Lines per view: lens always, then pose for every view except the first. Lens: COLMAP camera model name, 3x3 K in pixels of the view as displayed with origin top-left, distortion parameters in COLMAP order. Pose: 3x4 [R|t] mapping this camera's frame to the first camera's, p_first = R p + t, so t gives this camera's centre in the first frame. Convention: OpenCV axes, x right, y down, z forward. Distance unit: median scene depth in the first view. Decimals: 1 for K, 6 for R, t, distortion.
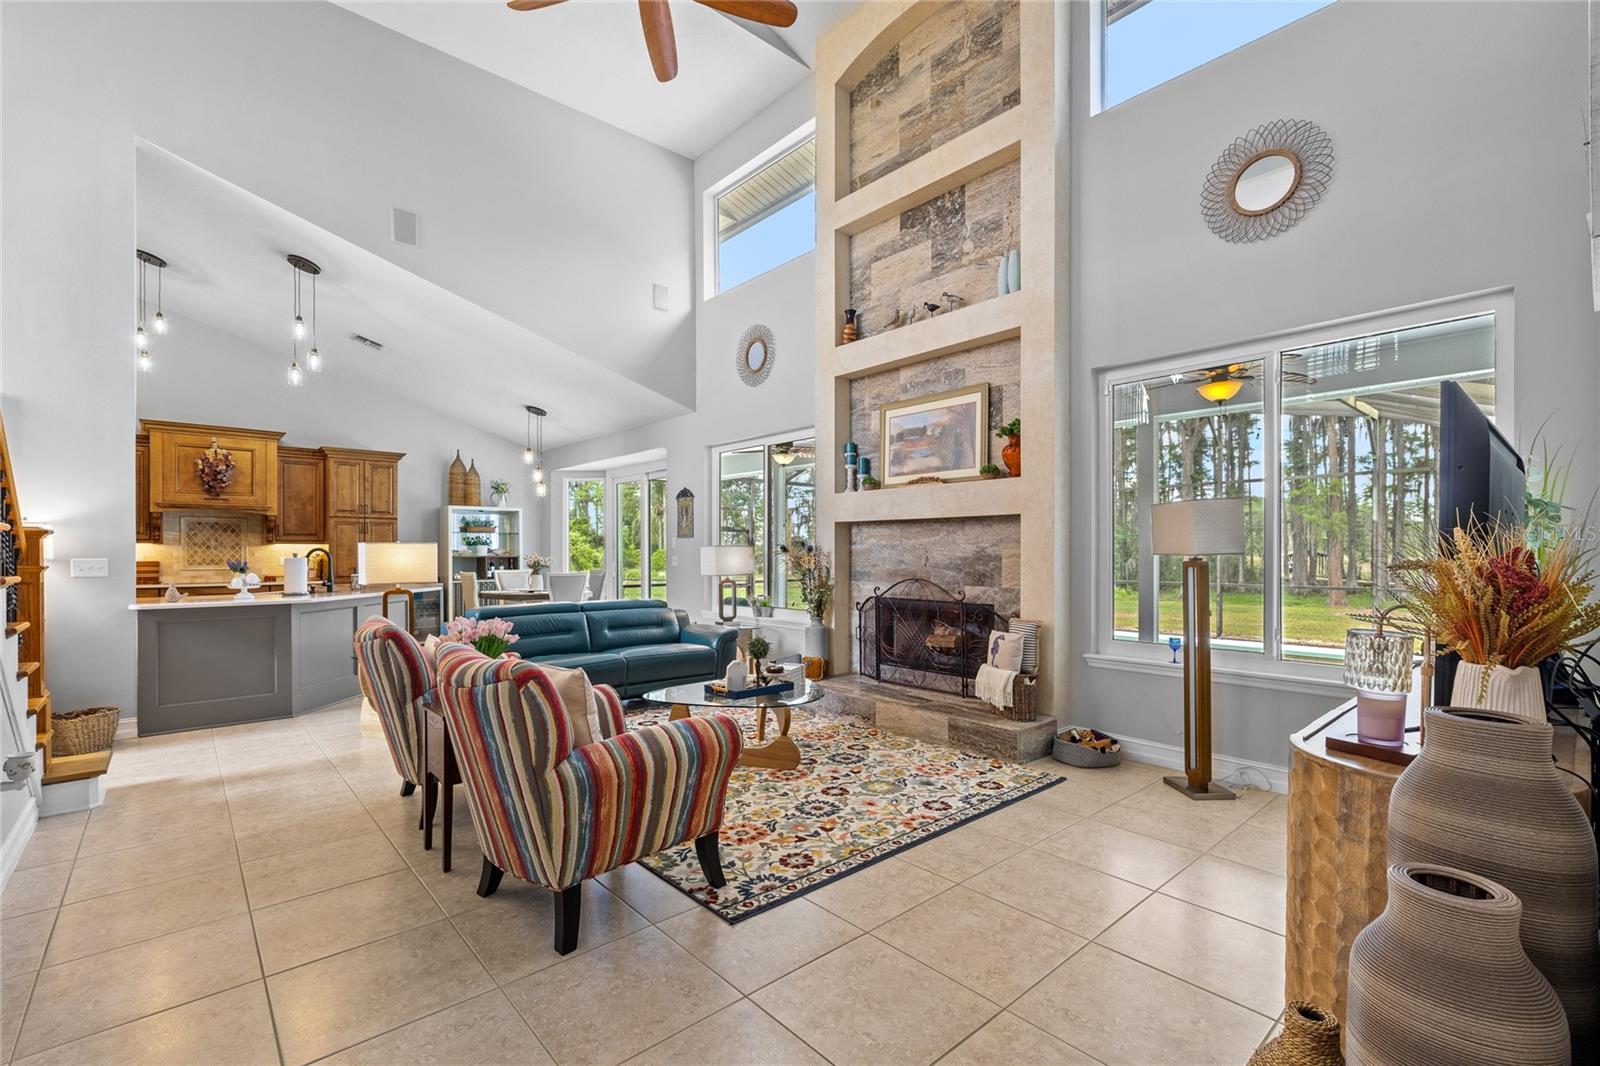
lens RADIAL K [[705.0, 0, 783.4], [0, 705.0, 551.8], [0, 0, 1]] dist [0.000627, 0.000632]
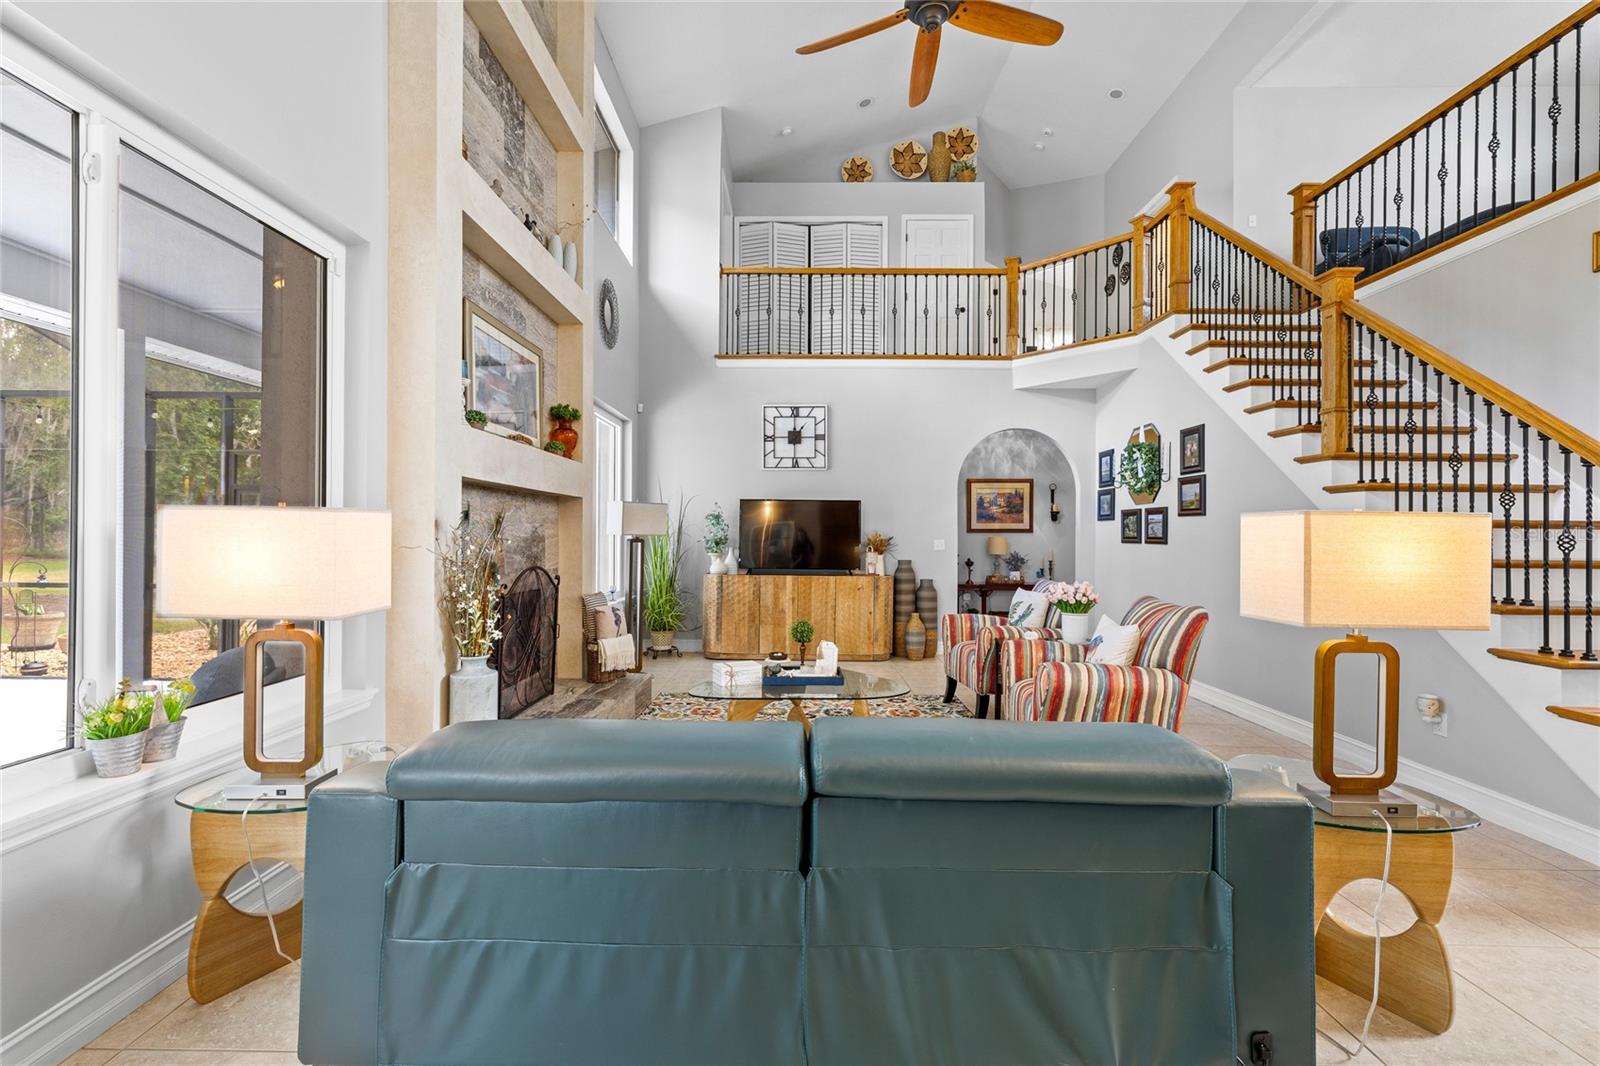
lens RADIAL K [[679.3, 0, 799.8], [0, 679.3, 535.1], [0, 0, 1]] dist [-0.001528, 0.000736]
pose [[-0.752194, -0.004910, 0.658923, -0.493954], [-0.006308, 0.999980, 0.000251, 0.001238], [-0.658911, -0.003968, -0.752210, 1.285536]]
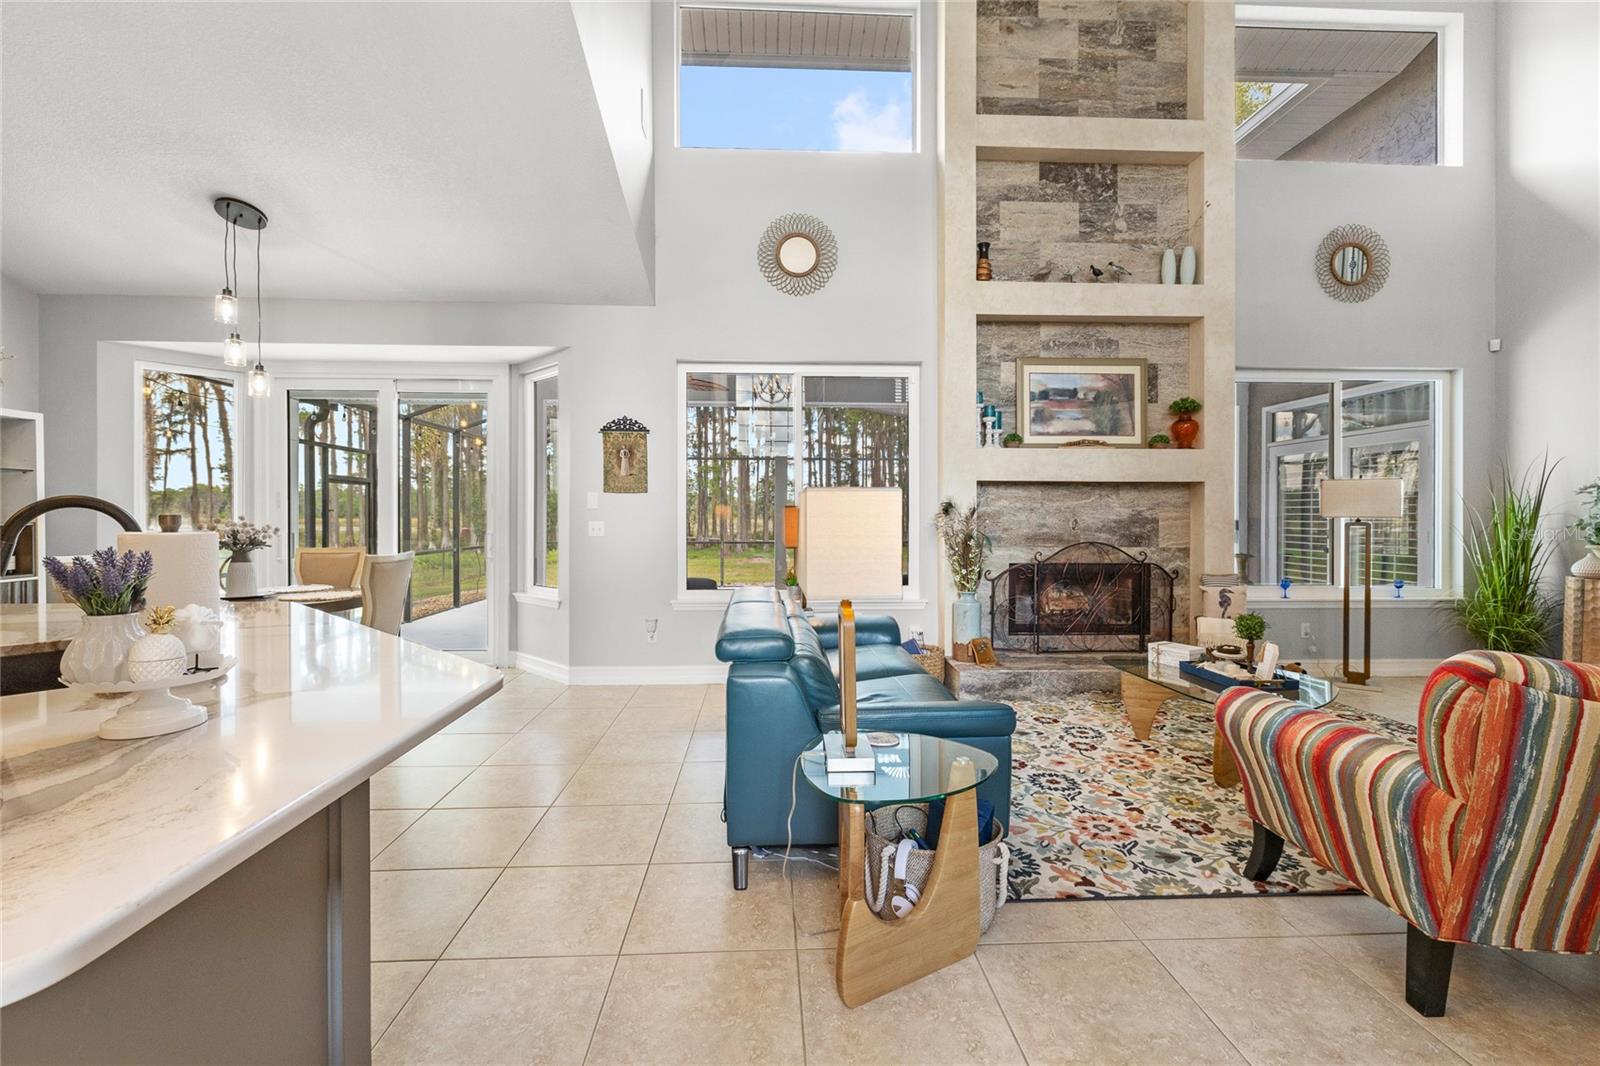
lens RADIAL K [[679.3, 0, 788.7], [0, 679.3, 521.1], [0, 0, 1]] dist [-0.001528, 0.000736]
pose [[0.620968, -0.004188, 0.783825, -0.771861], [-0.001190, 0.999980, 0.006286, 0.003128], [-0.783835, -0.004836, 0.620950, 0.693849]]
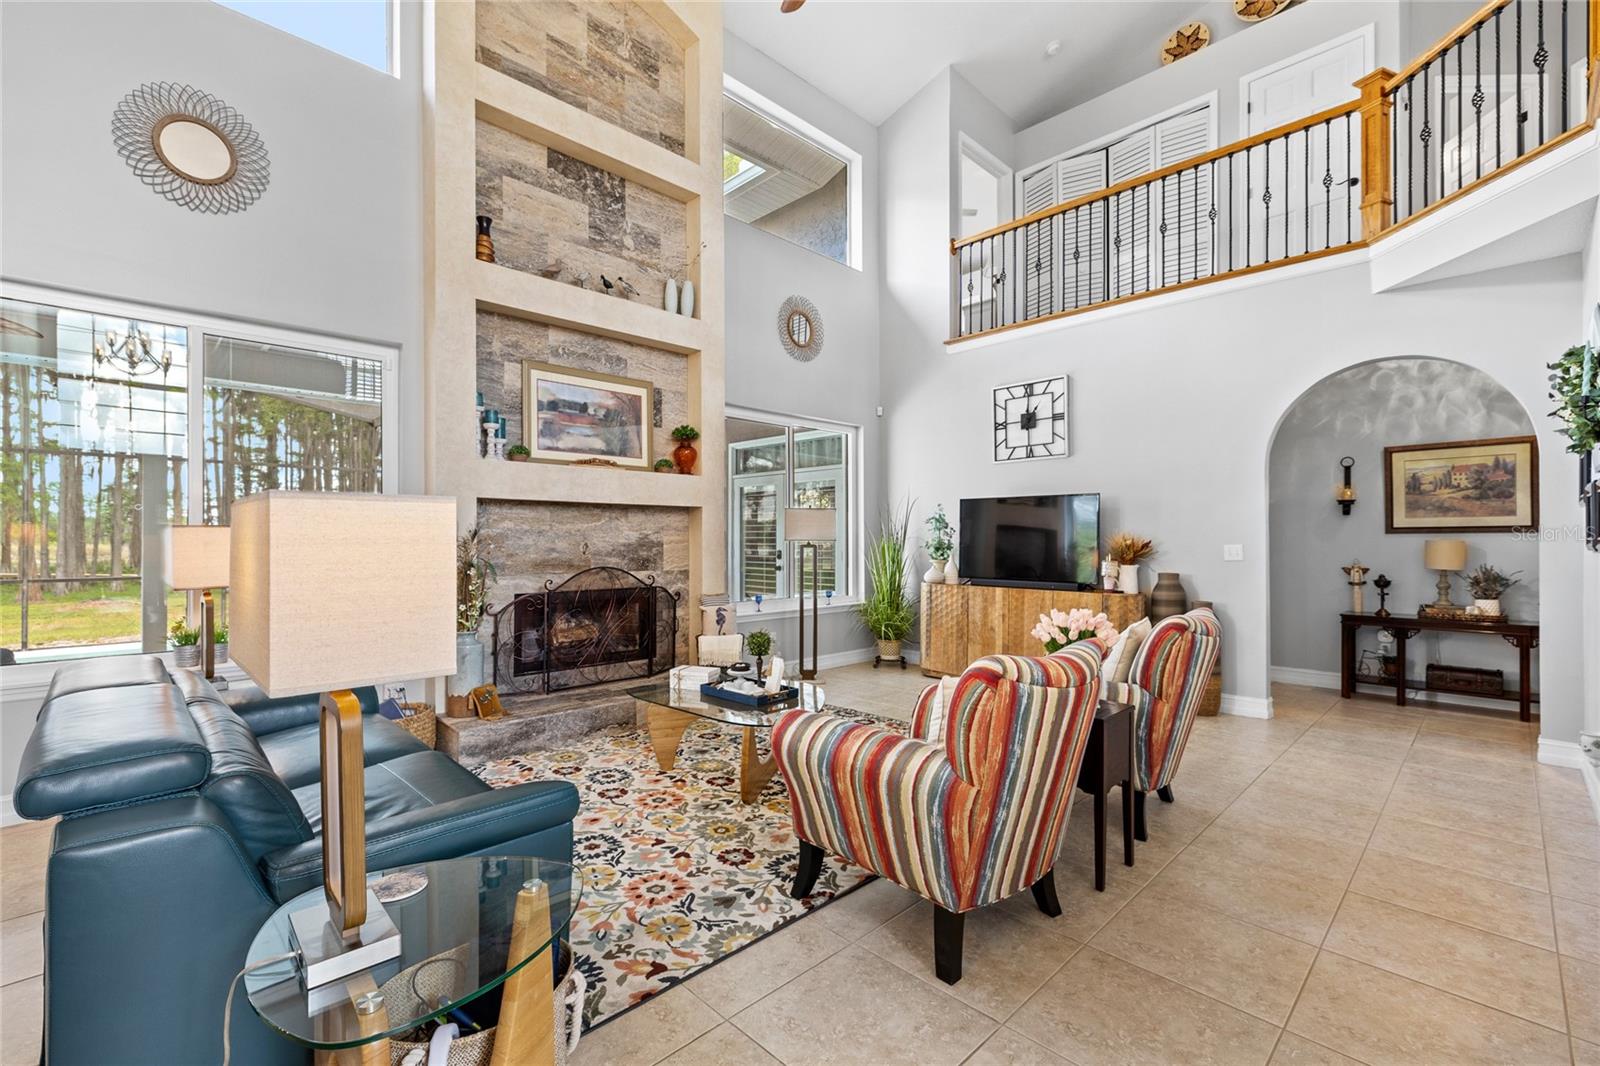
lens RADIAL K [[705.0, 0, 795.2], [0, 705.0, 536.6], [0, 0, 1]] dist [0.000627, 0.000632]
pose [[-0.062145, 0.004773, 0.998056, -0.714482], [0.000710, 0.999989, -0.004739, 0.002161], [-0.998067, 0.000414, -0.062148, 0.752649]]
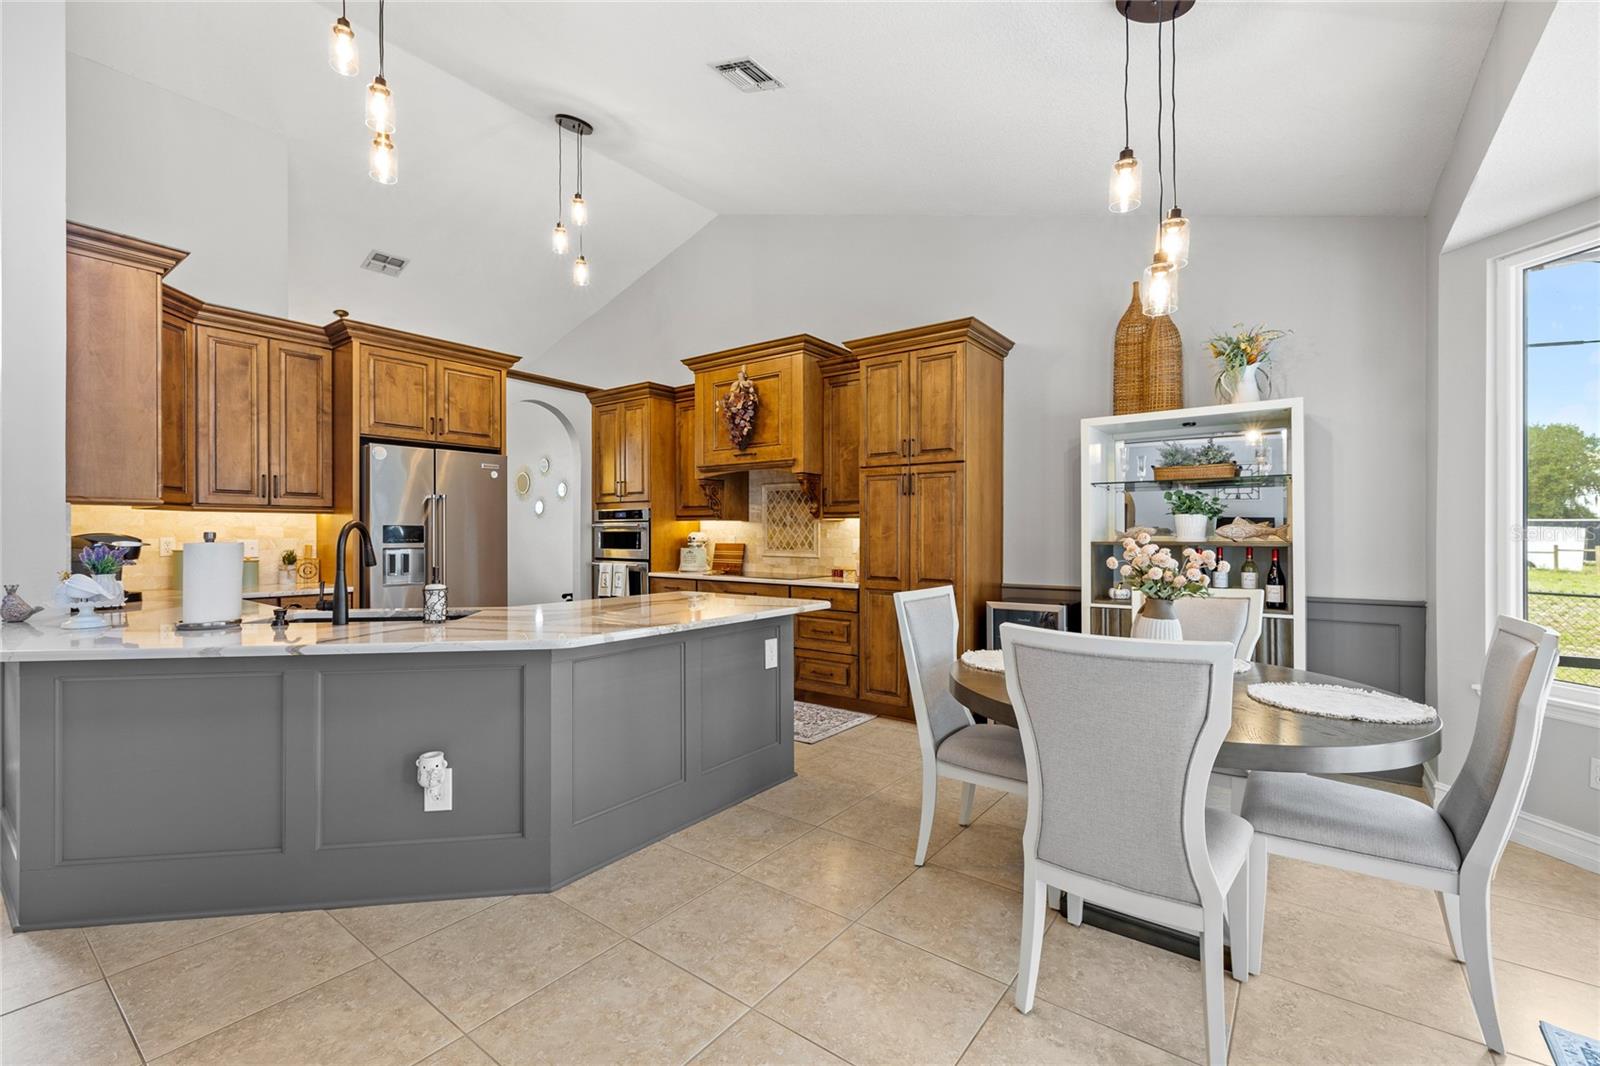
lens RADIAL K [[679.3, 0, 801.0], [0, 679.3, 535.6], [0, 0, 1]] dist [-0.001528, 0.000736]
pose [[0.208596, 0.004253, -0.977993, -0.203866], [-0.002068, 0.999990, 0.003908, 0.002431], [0.978000, 0.001207, 0.208603, 1.315476]]
